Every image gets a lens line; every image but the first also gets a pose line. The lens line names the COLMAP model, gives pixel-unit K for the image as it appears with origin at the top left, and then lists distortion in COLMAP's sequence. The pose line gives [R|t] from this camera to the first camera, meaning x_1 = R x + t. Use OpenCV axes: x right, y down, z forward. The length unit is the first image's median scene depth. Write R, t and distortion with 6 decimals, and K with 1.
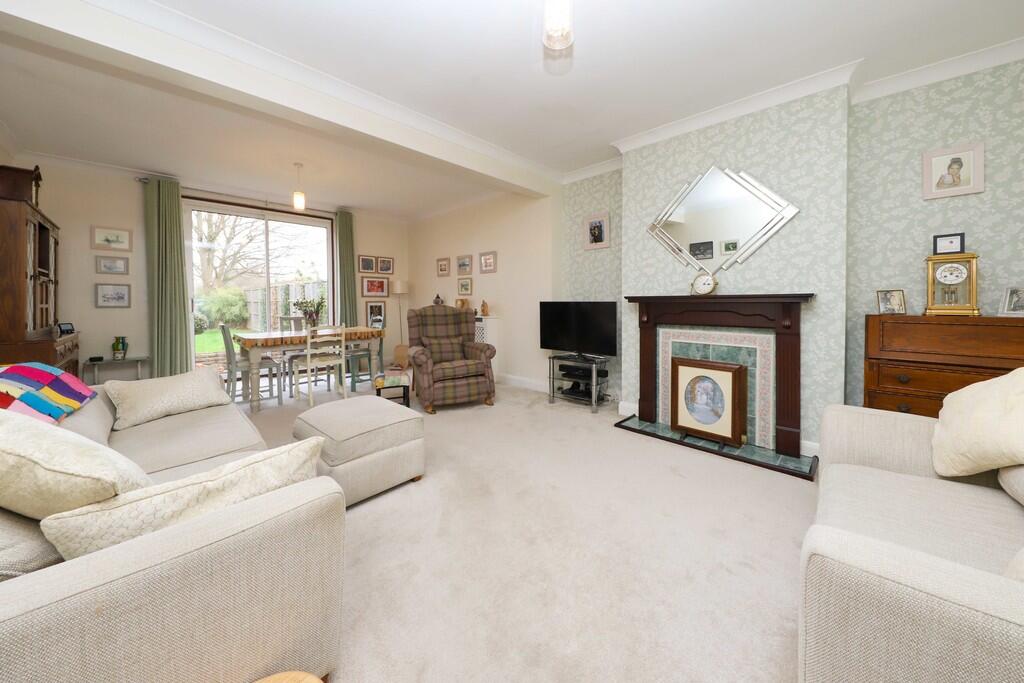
lens RADIAL K [[349.4, 0, 511.7], [0, 349.4, 309.2], [0, 0, 1]] dist [-0.000116, -0.000035]
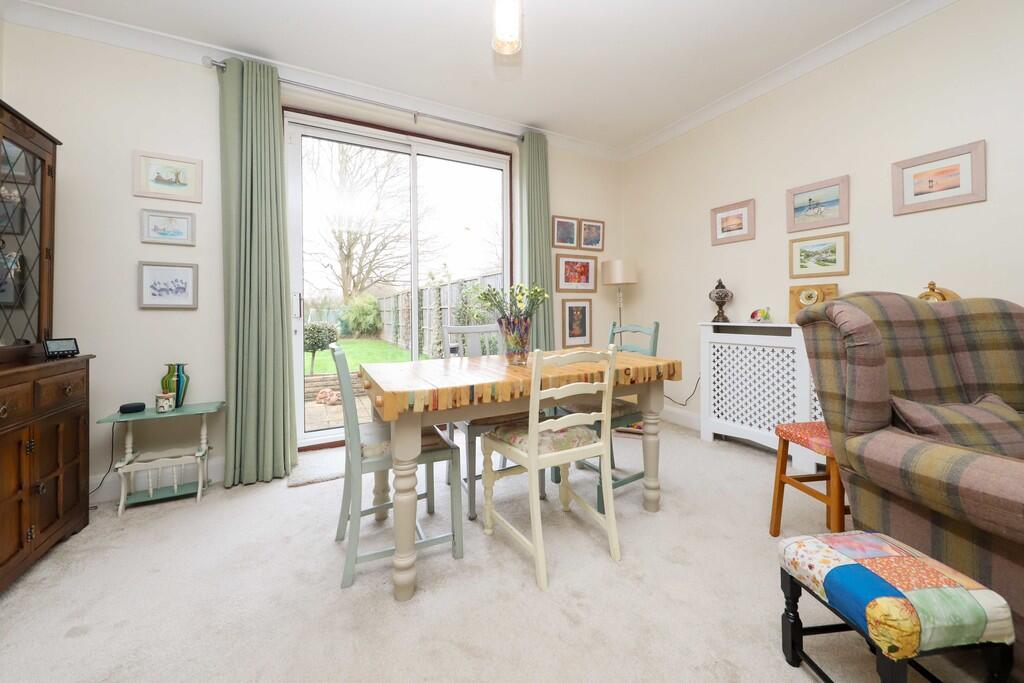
lens RADIAL K [[395.6, 0, 512.3], [0, 395.6, 304.3], [0, 0, 1]] dist [0.014425, 0.000014]
pose [[0.947398, -0.016189, -0.319648, -0.310827], [0.004809, 0.999327, -0.036361, 0.008615], [0.320022, 0.032912, 0.946838, 0.401813]]
